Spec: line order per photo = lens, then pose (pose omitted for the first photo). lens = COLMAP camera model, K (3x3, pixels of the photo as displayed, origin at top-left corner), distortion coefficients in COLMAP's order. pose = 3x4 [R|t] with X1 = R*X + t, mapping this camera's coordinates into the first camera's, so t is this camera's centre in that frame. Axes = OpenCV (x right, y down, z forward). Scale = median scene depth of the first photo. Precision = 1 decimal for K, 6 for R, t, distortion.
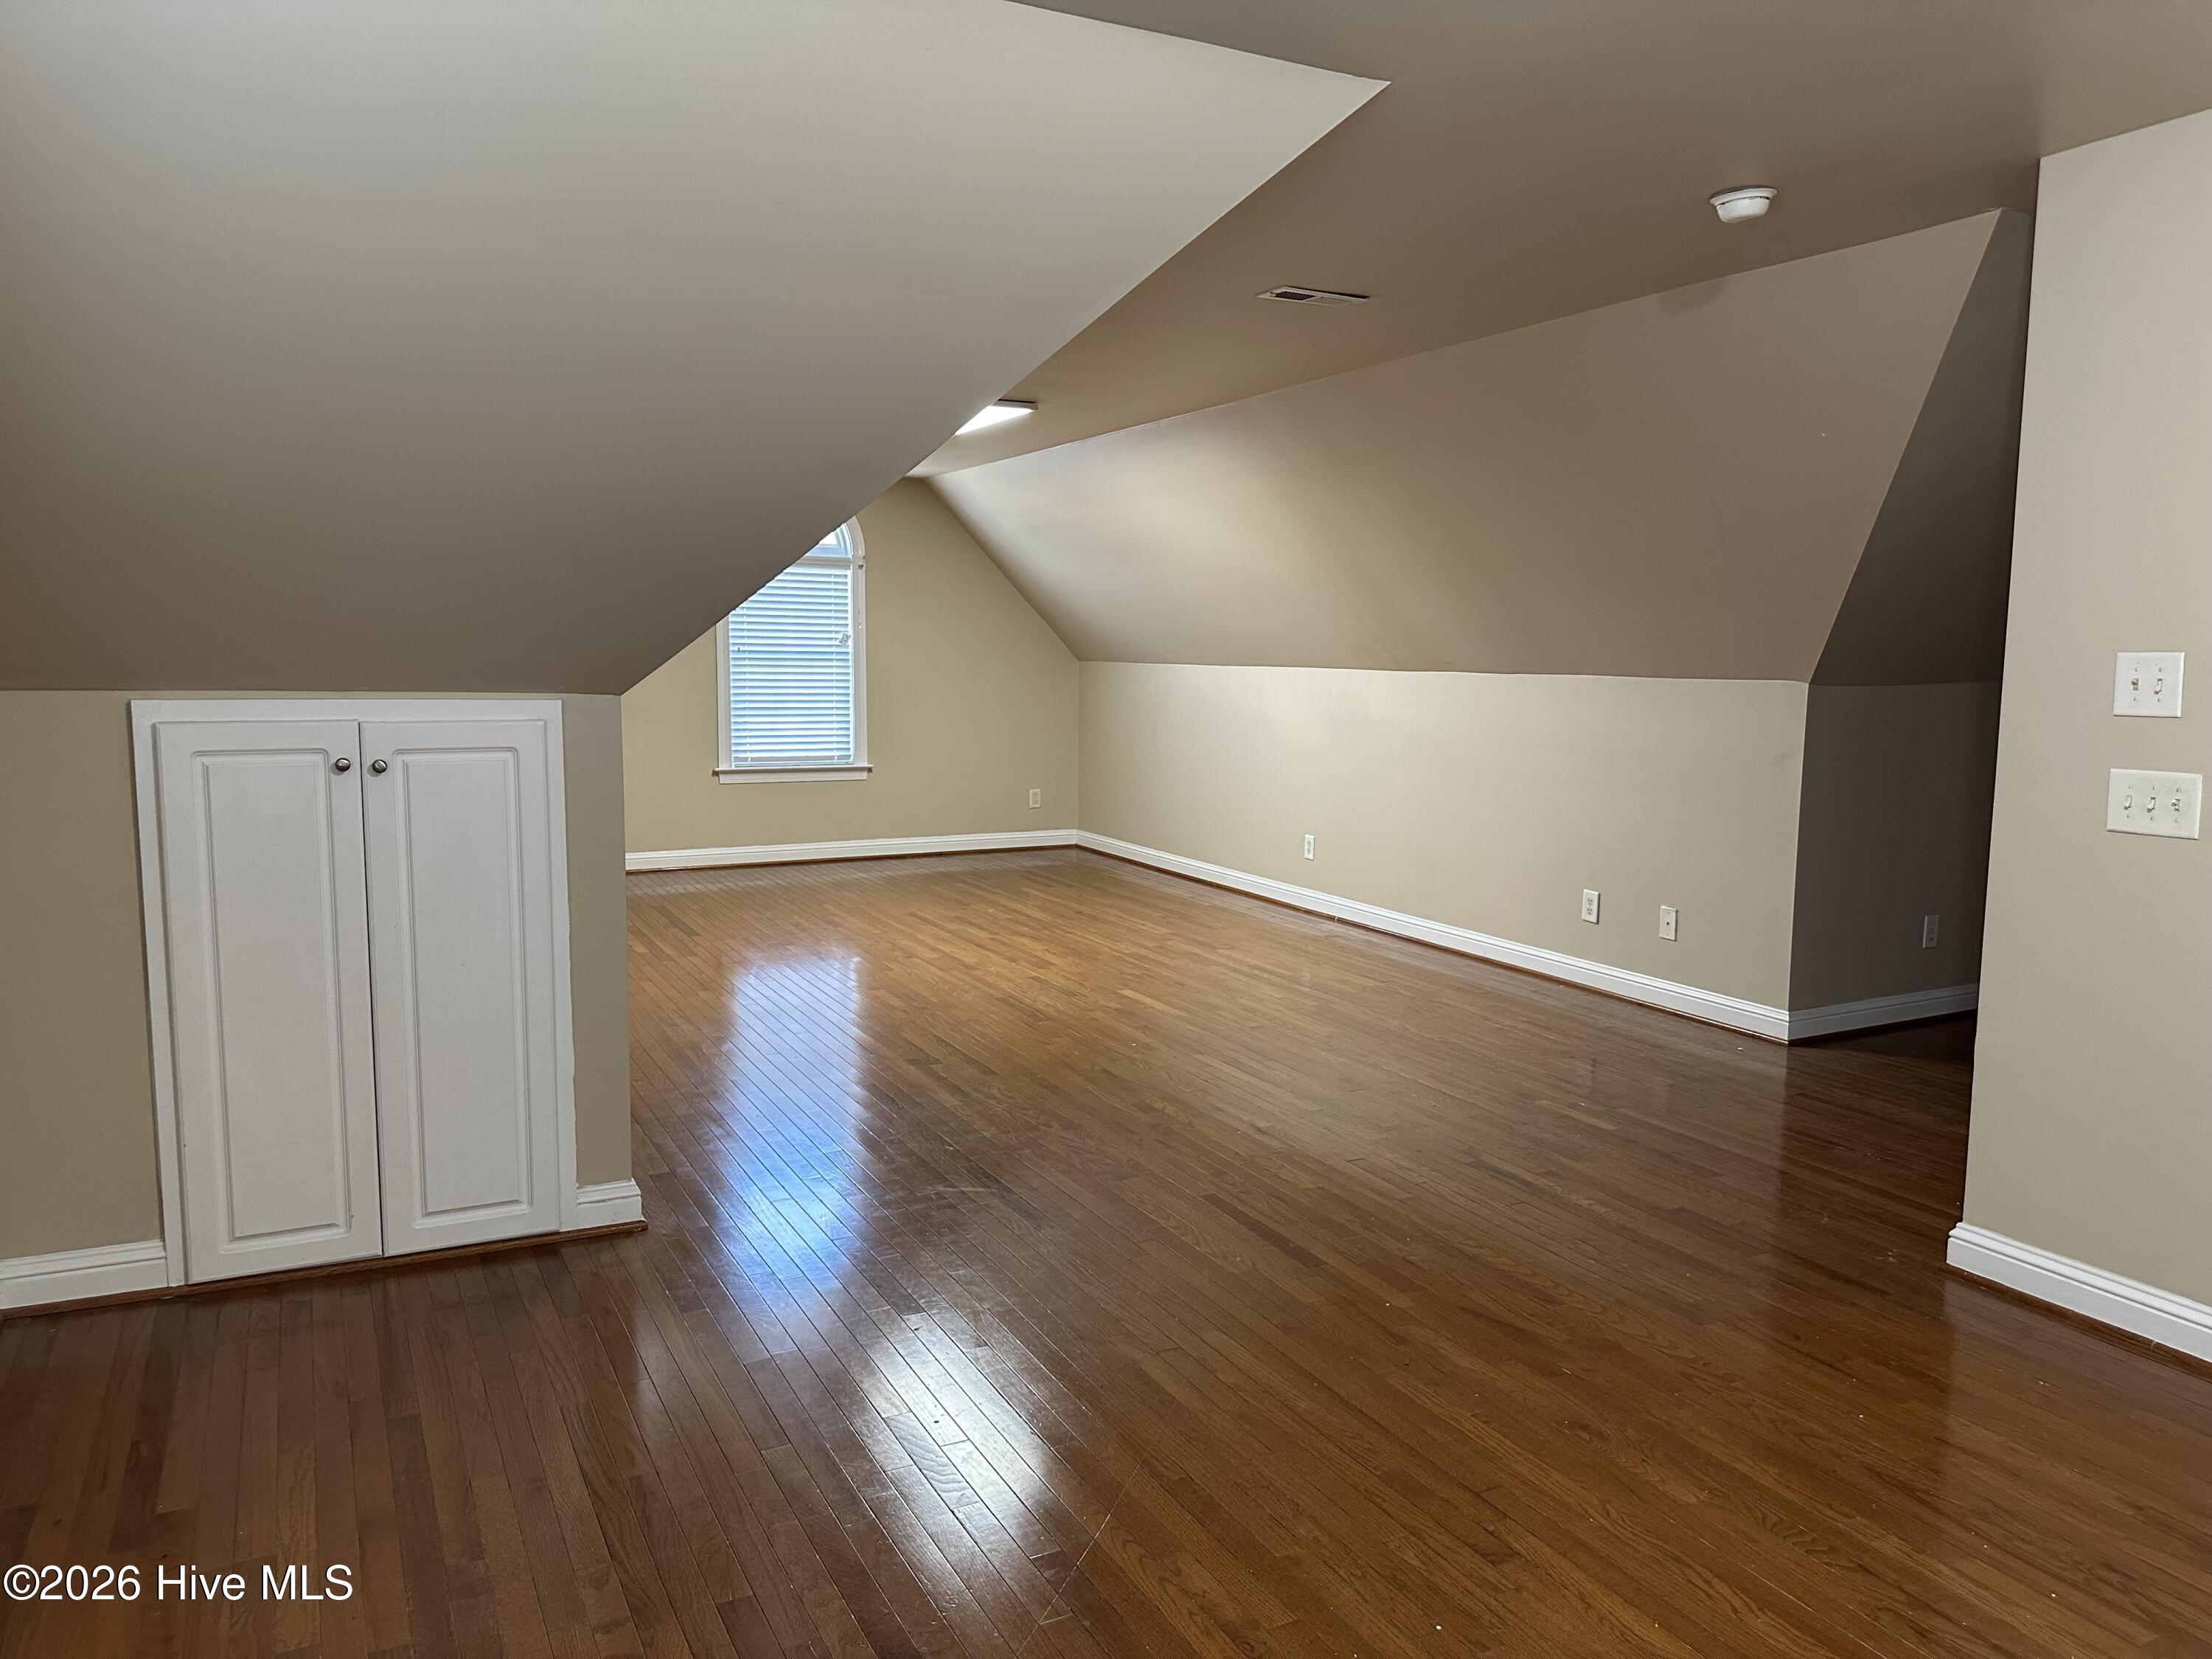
lens RADIAL K [[1576.2, 0, 1109.6], [0, 1576.2, 831.3], [0, 0, 1]] dist [0.066148, -0.074127]
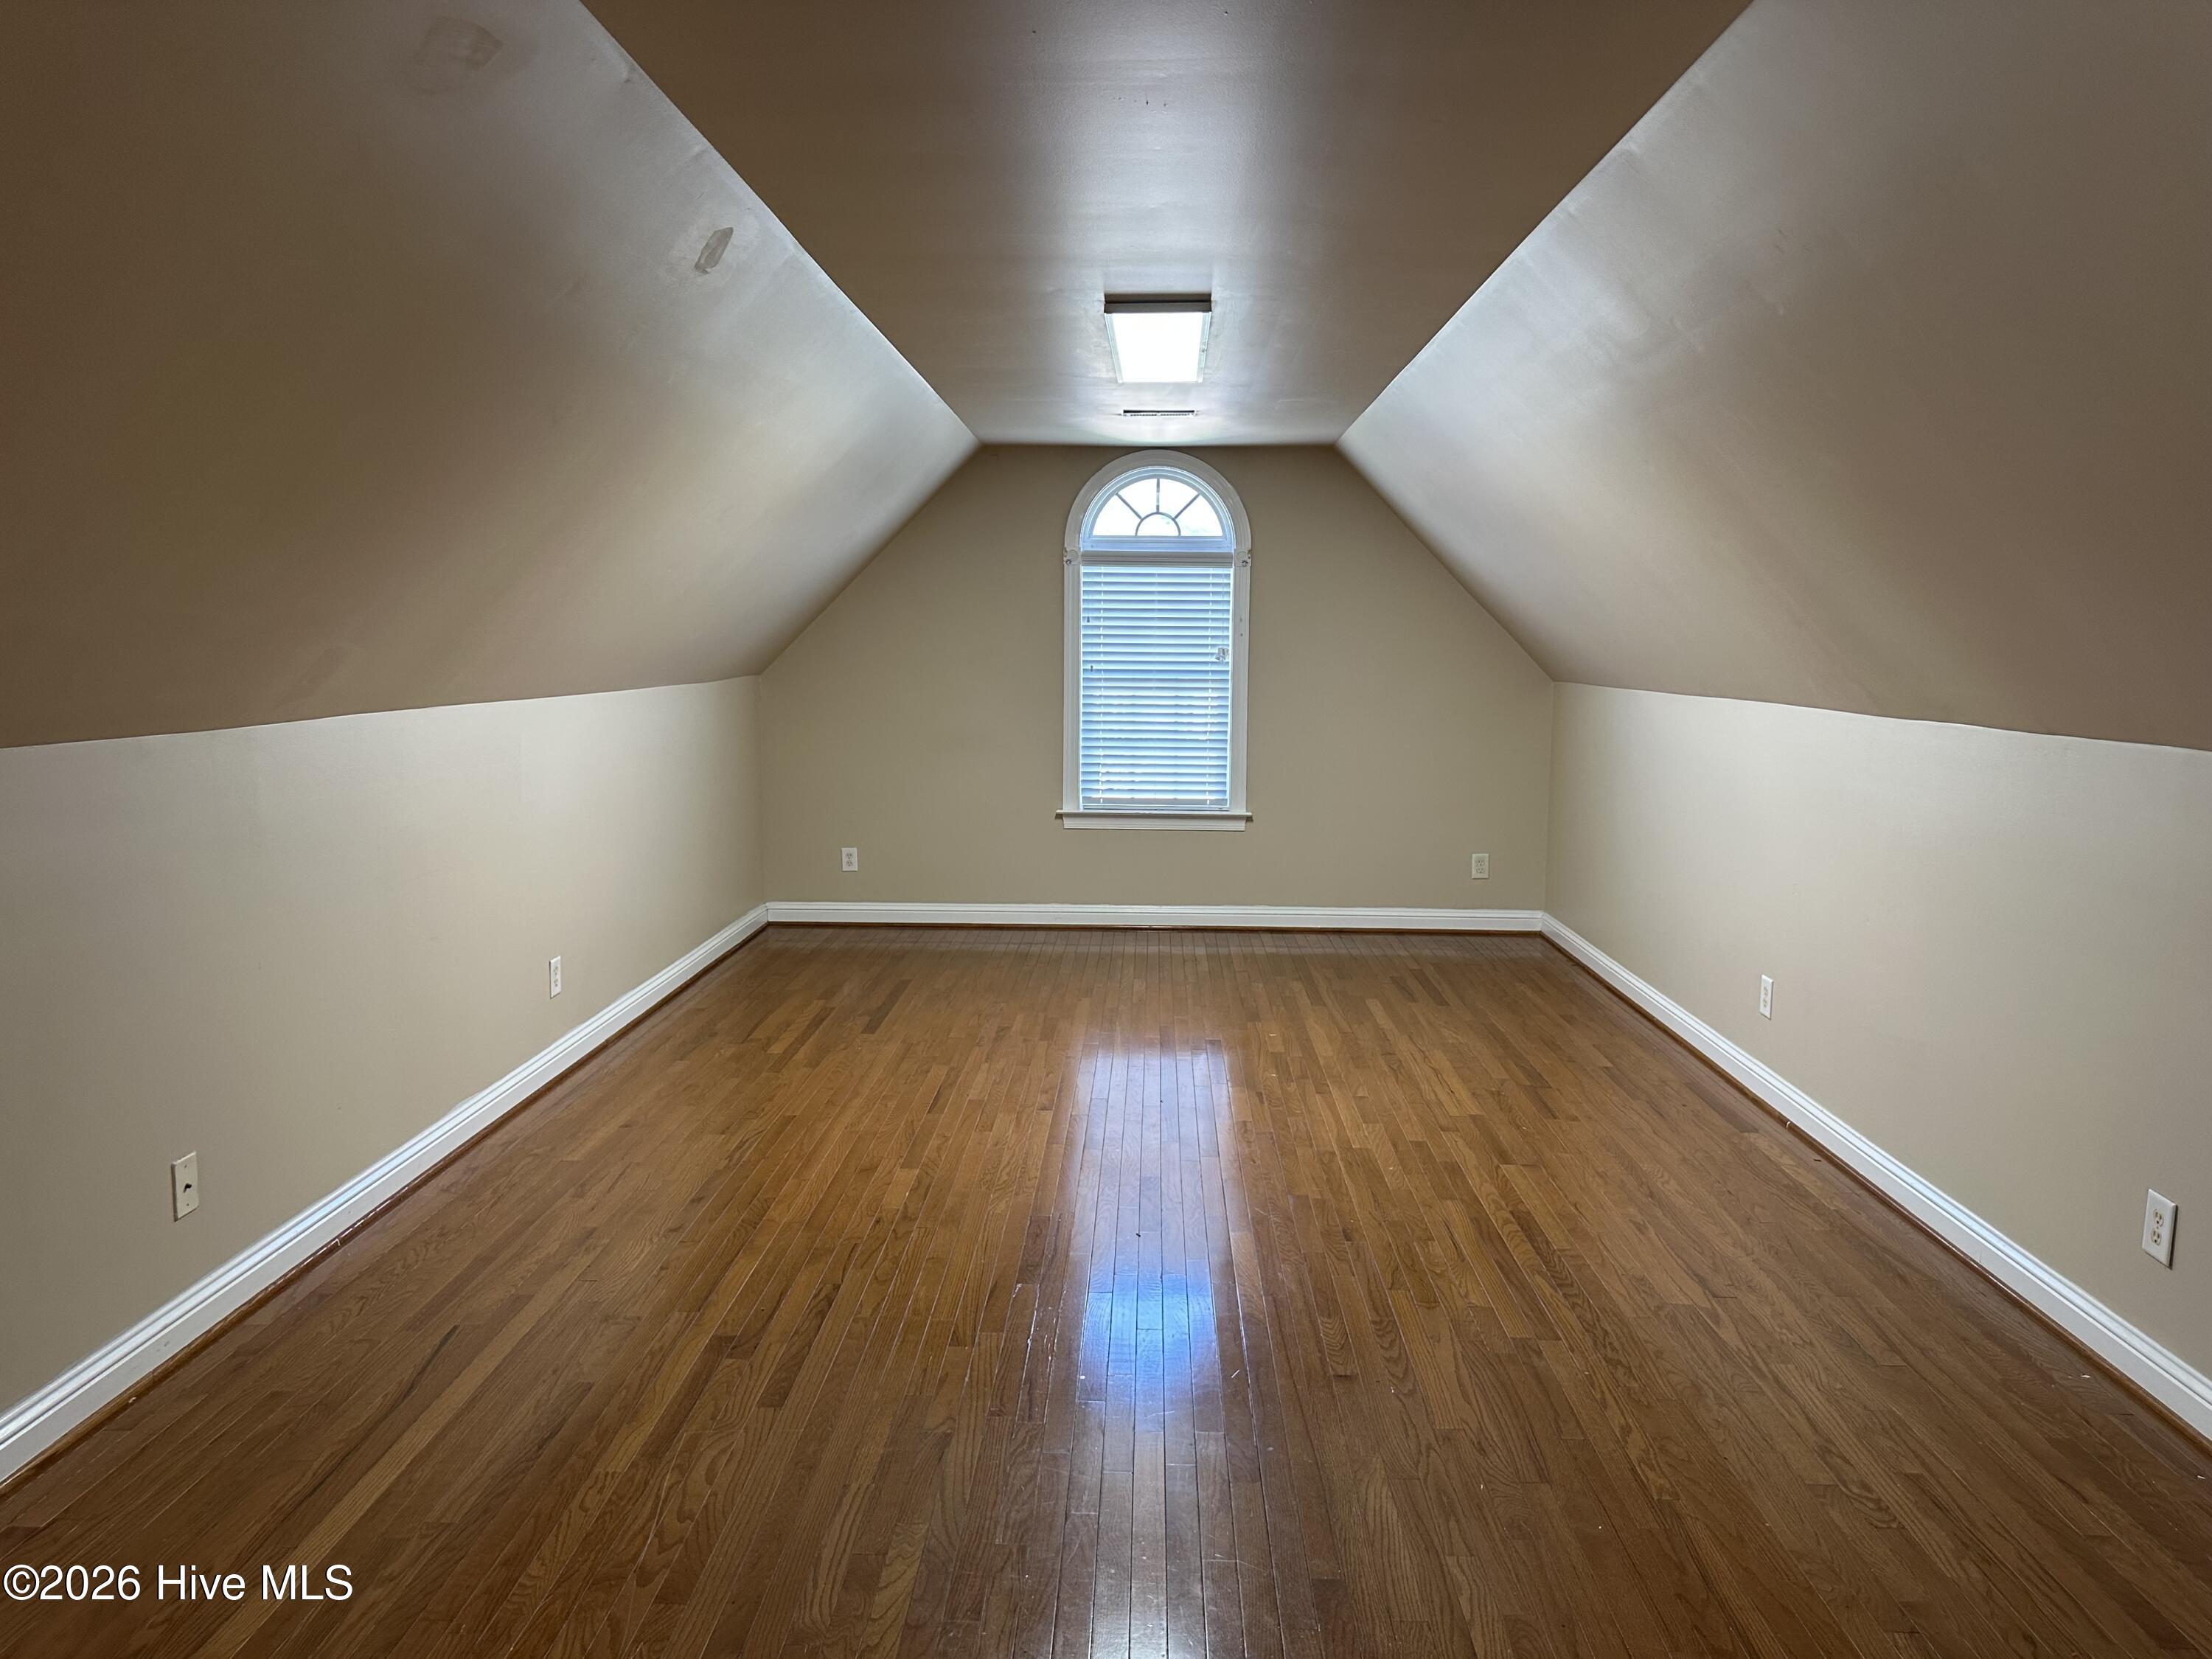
lens RADIAL K [[1576.2, 0, 1100.9], [0, 1576.2, 815.2], [0, 0, 1]] dist [0.066148, -0.074127]
pose [[0.879968, 0.050594, -0.472330, 0.158838], [-0.056200, 0.998417, 0.002243, -0.039261], [0.471696, 0.024572, 0.881419, 0.273271]]
